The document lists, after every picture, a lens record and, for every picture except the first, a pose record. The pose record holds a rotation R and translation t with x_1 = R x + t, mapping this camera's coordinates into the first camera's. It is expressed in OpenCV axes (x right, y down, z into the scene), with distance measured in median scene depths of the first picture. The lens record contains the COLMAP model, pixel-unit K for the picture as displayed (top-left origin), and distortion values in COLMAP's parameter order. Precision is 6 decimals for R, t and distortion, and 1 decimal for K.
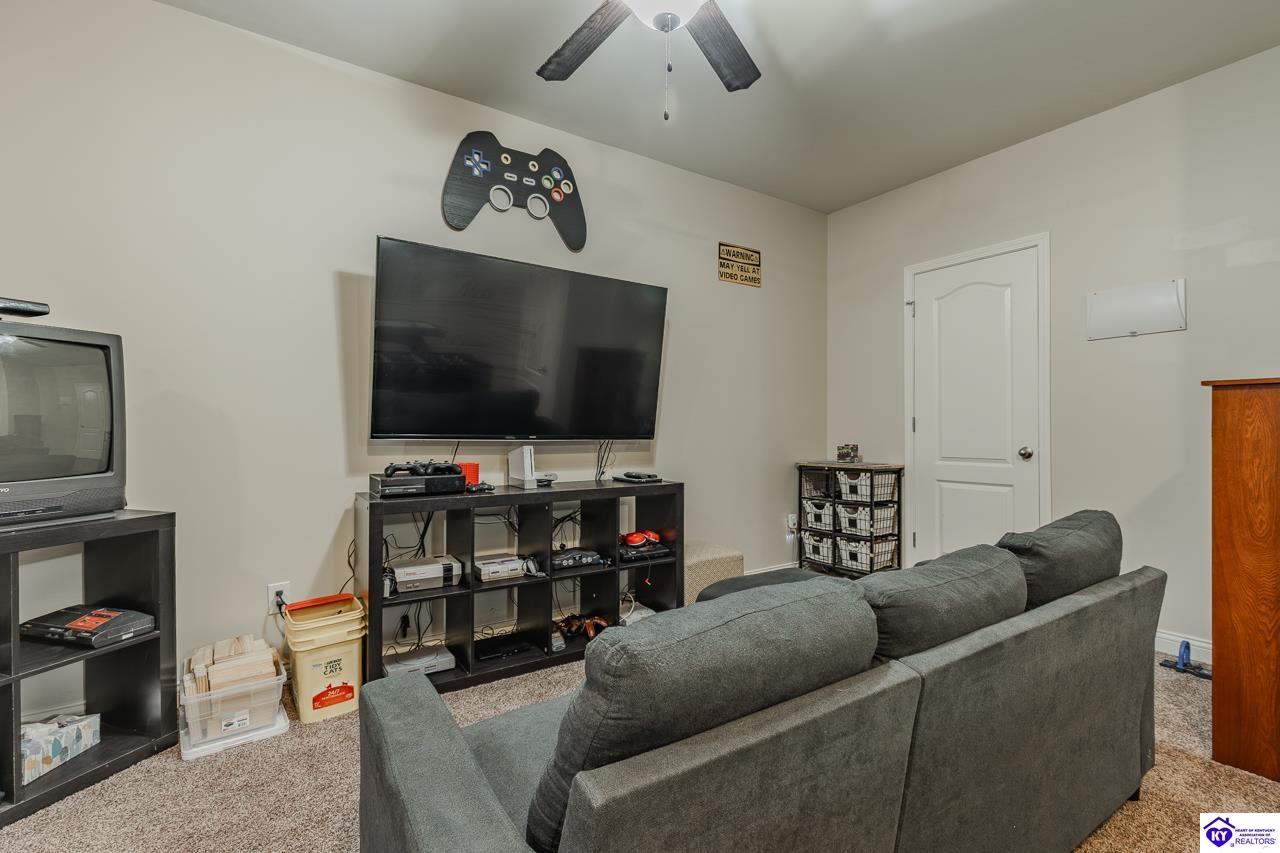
lens RADIAL K [[578.5, 0, 640.3], [0, 578.5, 427.9], [0, 0, 1]] dist [0.003840, 0.001312]
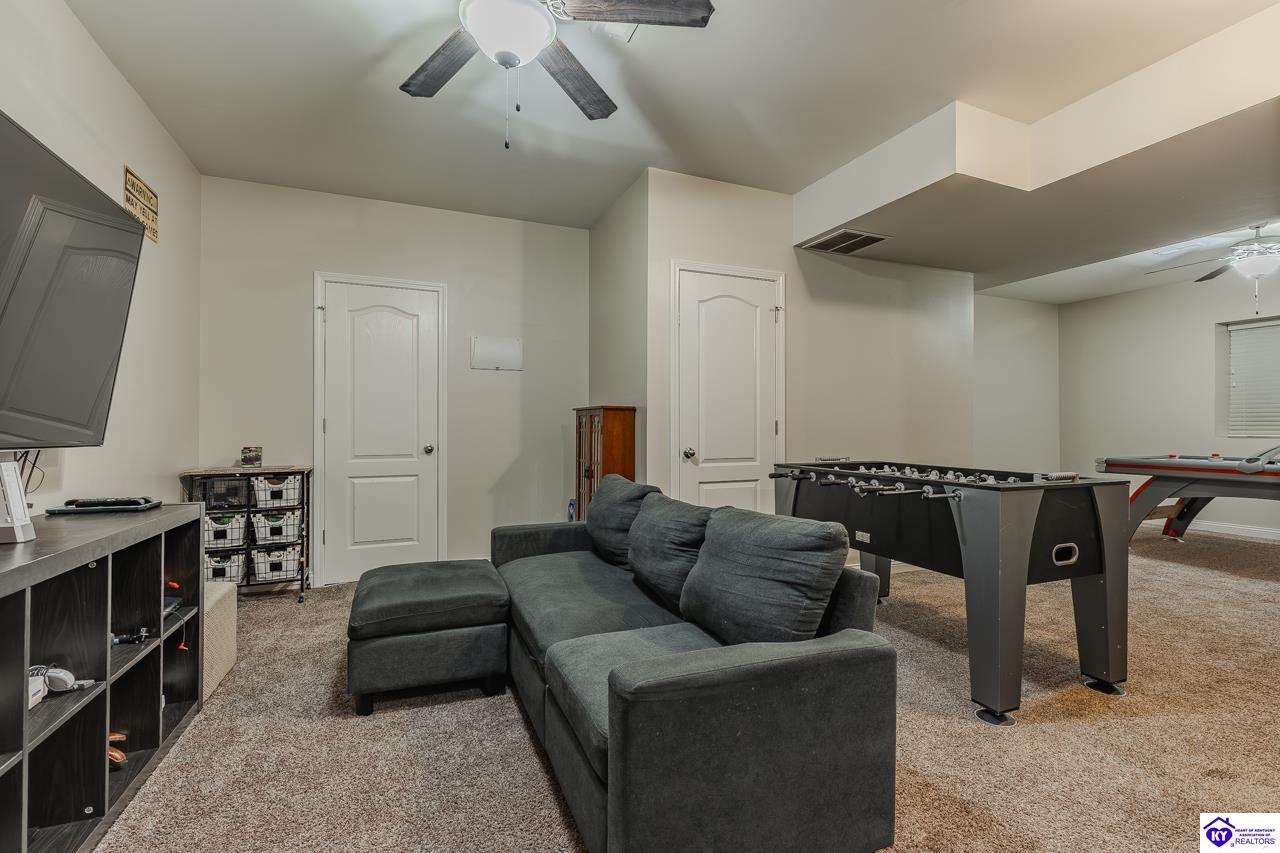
lens RADIAL K [[578.5, 0, 642.8], [0, 578.5, 429.4], [0, 0, 1]] dist [0.003840, 0.001312]
pose [[0.208668, 0.002904, 0.977982, -0.418100], [-0.003146, 0.999992, -0.002298, 0.000809], [-0.977981, -0.002597, 0.208676, 0.225188]]
